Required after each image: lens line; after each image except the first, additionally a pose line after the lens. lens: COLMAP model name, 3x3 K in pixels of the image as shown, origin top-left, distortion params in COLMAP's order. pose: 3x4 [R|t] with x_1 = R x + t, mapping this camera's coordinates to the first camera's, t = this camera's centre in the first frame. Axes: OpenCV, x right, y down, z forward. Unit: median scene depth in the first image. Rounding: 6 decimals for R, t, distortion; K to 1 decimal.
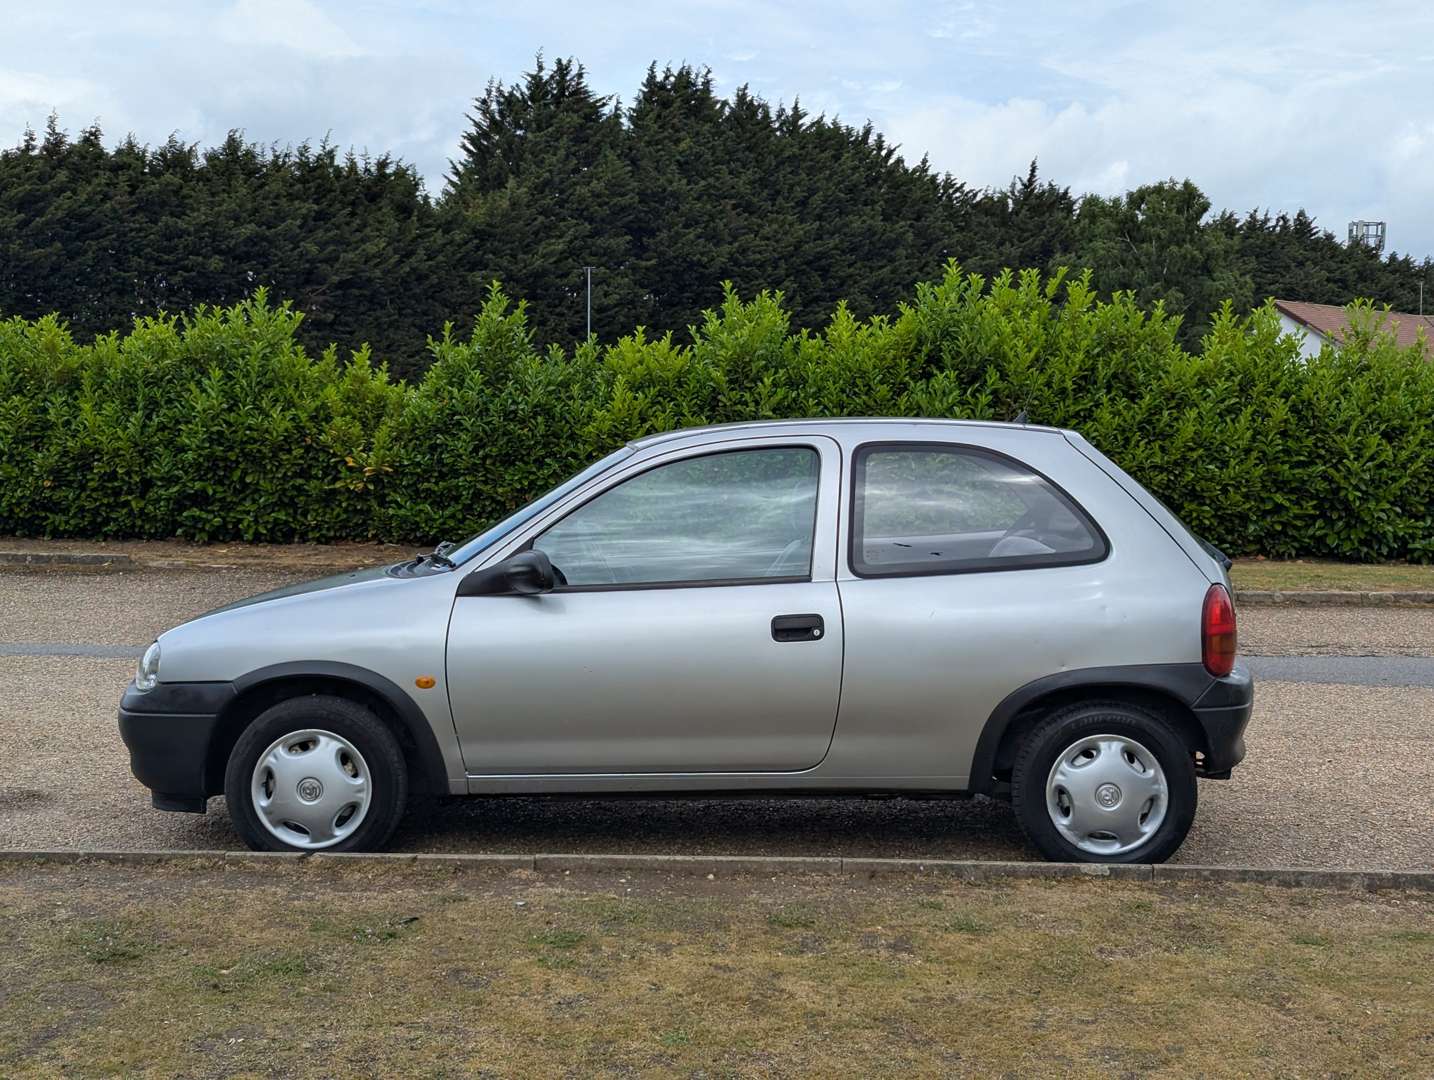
lens RADIAL K [[2009.5, 0, 717.0], [0, 2009.5, 540.0], [0, 0, 1]] dist [0.139245, -0.601759]
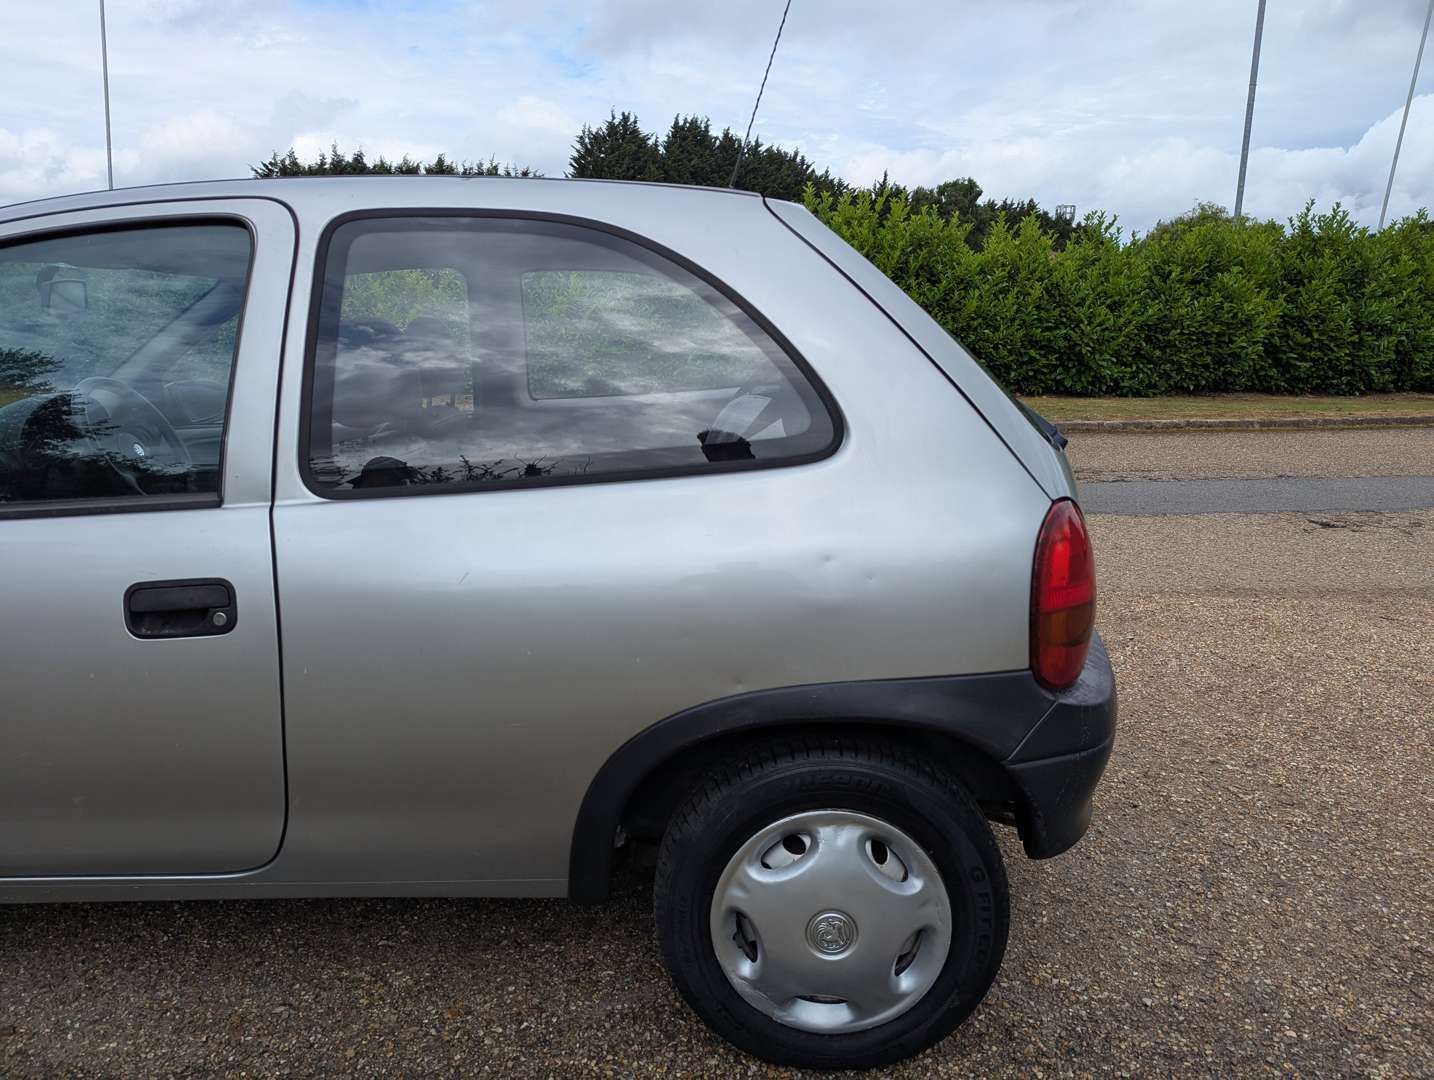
lens RADIAL K [[958.3, 0, 717.0], [0, 958.3, 540.0], [0, 0, 1]] dist [0.047317, -0.031791]
pose [[0.999785, -0.007000, -0.019540, 0.063163], [0.010087, 0.986635, 0.162632, -0.003011], [0.018141, -0.162794, 0.986493, 0.288660]]
